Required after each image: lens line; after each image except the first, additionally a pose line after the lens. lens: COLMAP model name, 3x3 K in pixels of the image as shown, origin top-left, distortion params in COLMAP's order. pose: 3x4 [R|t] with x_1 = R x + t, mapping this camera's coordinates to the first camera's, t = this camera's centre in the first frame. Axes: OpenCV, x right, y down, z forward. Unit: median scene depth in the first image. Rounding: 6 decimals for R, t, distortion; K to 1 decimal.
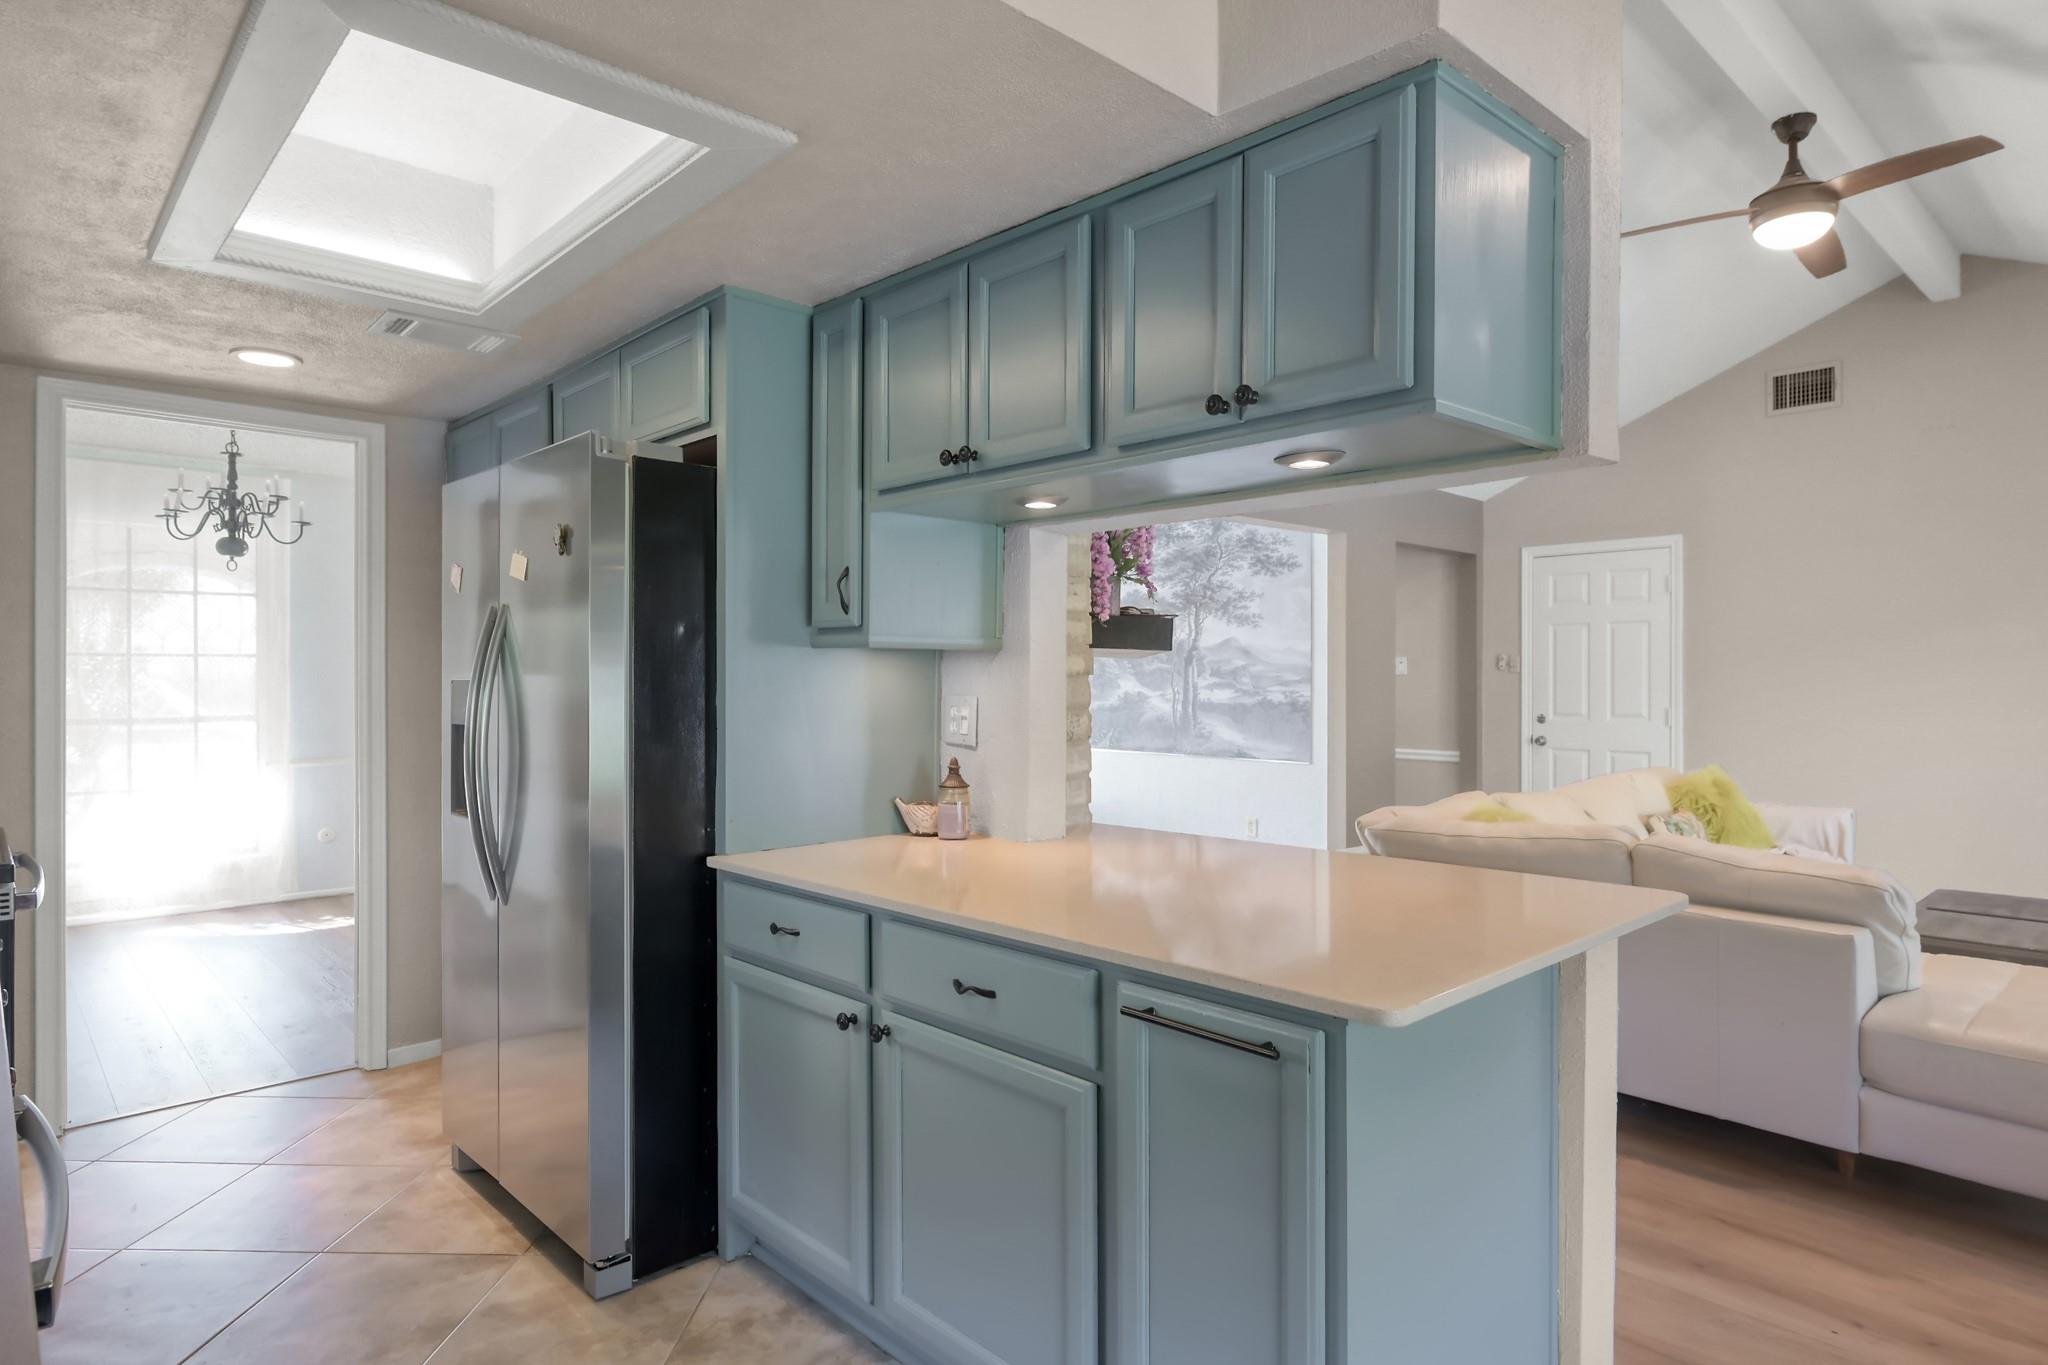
lens RADIAL K [[1127.7, 0, 1025.0], [0, 1127.7, 680.8], [0, 0, 1]] dist [-0.002026, 0.002540]
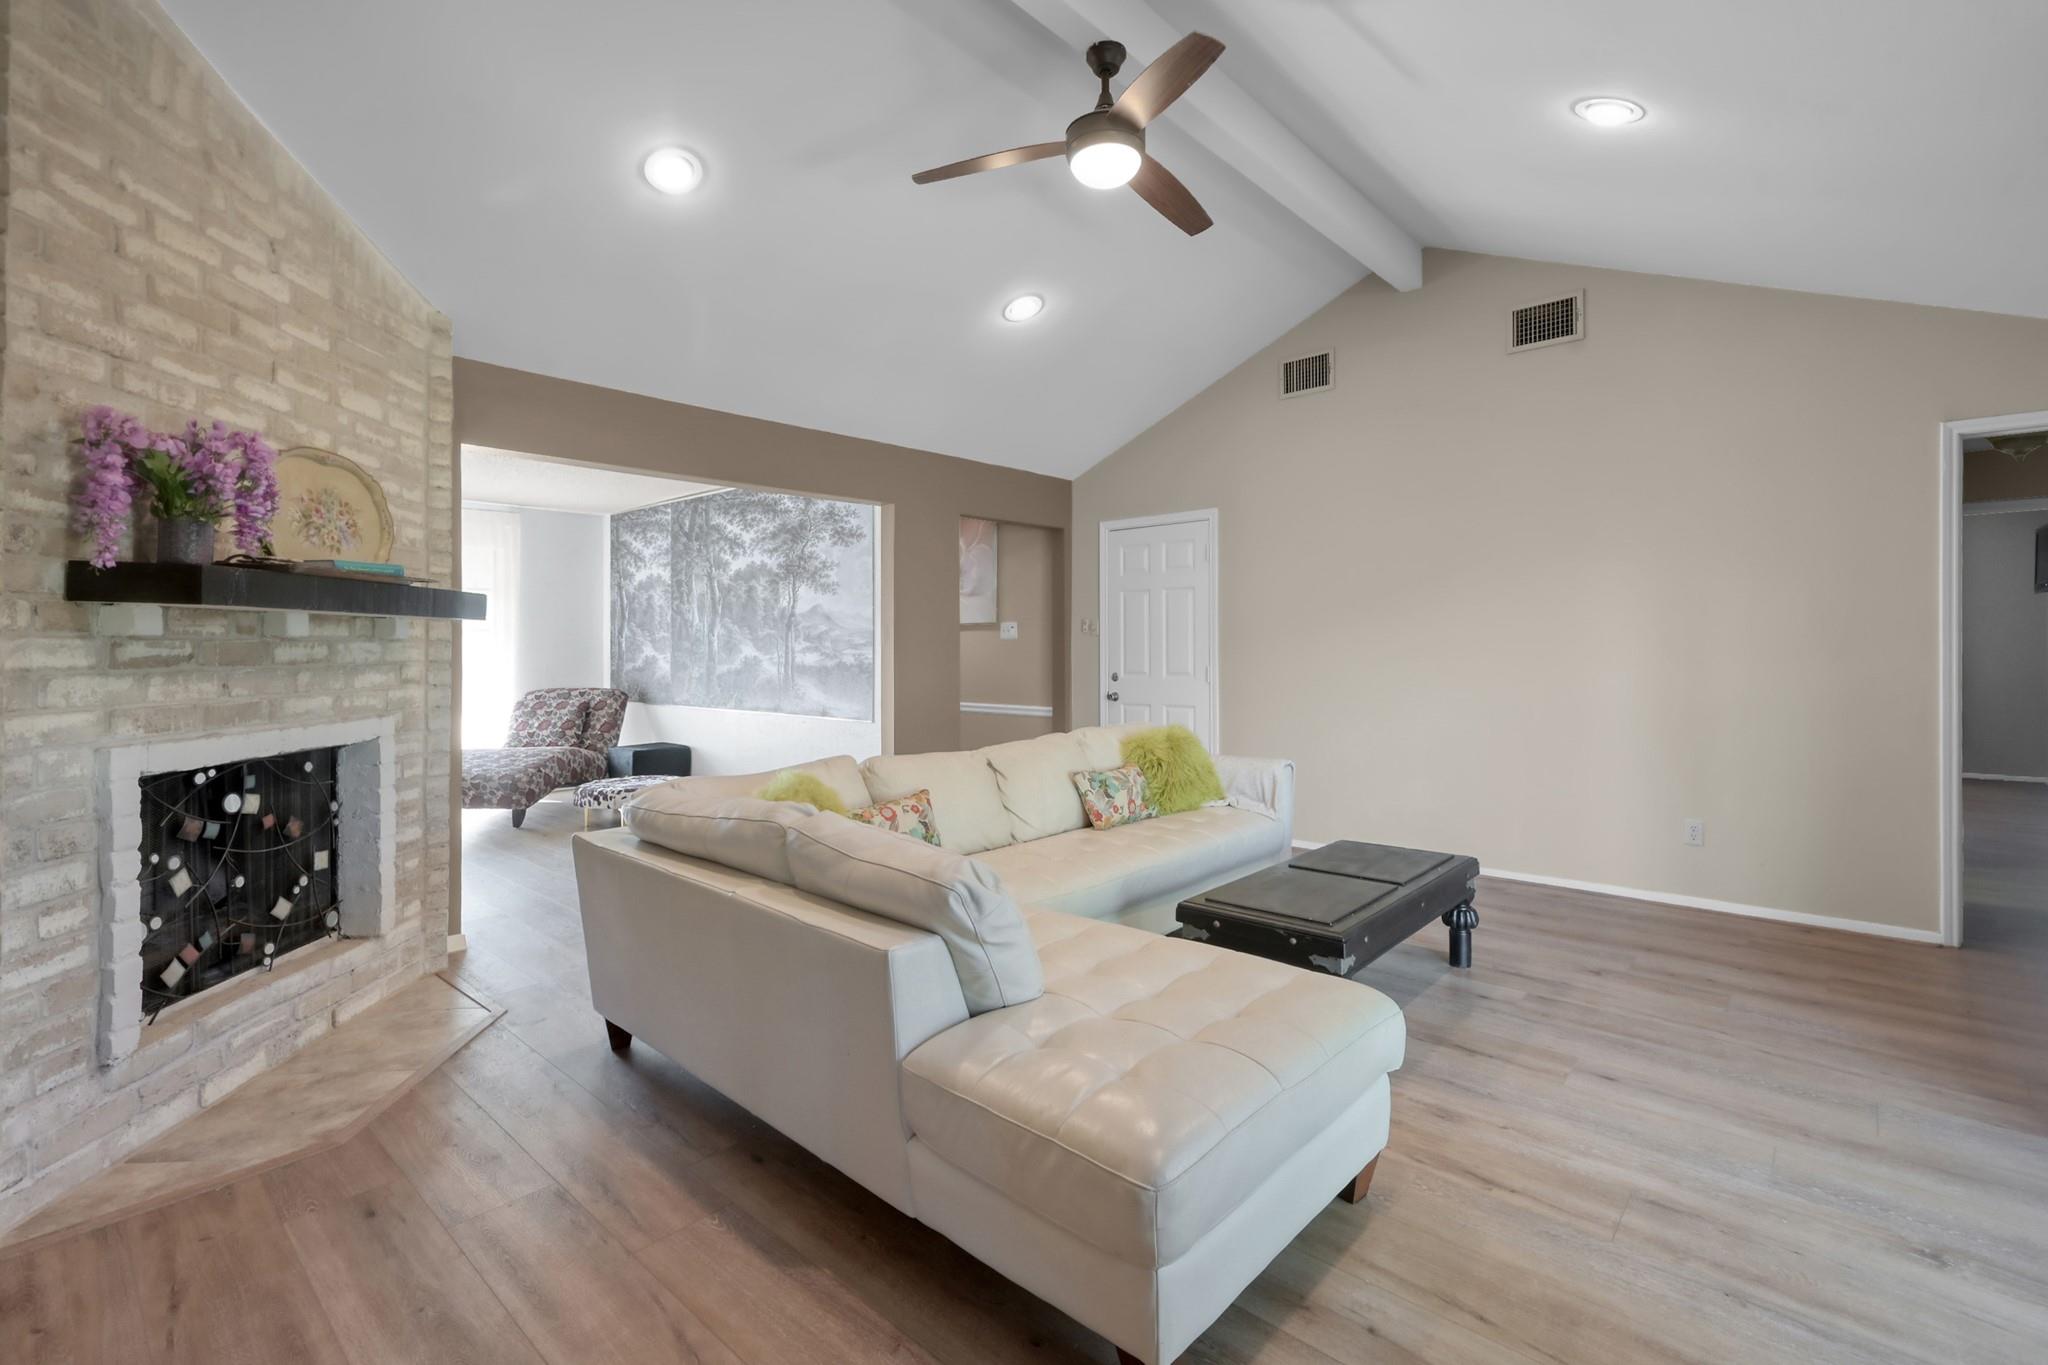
lens RADIAL K [[901.7, 0, 987.0], [0, 901.7, 645.6], [0, 0, 1]] dist [-0.015440, -0.000261]
pose [[0.997313, -0.008657, 0.072738, 0.282540], [0.008960, 0.999952, -0.003843, 0.005700], [-0.072702, 0.004485, 0.997344, 0.135842]]
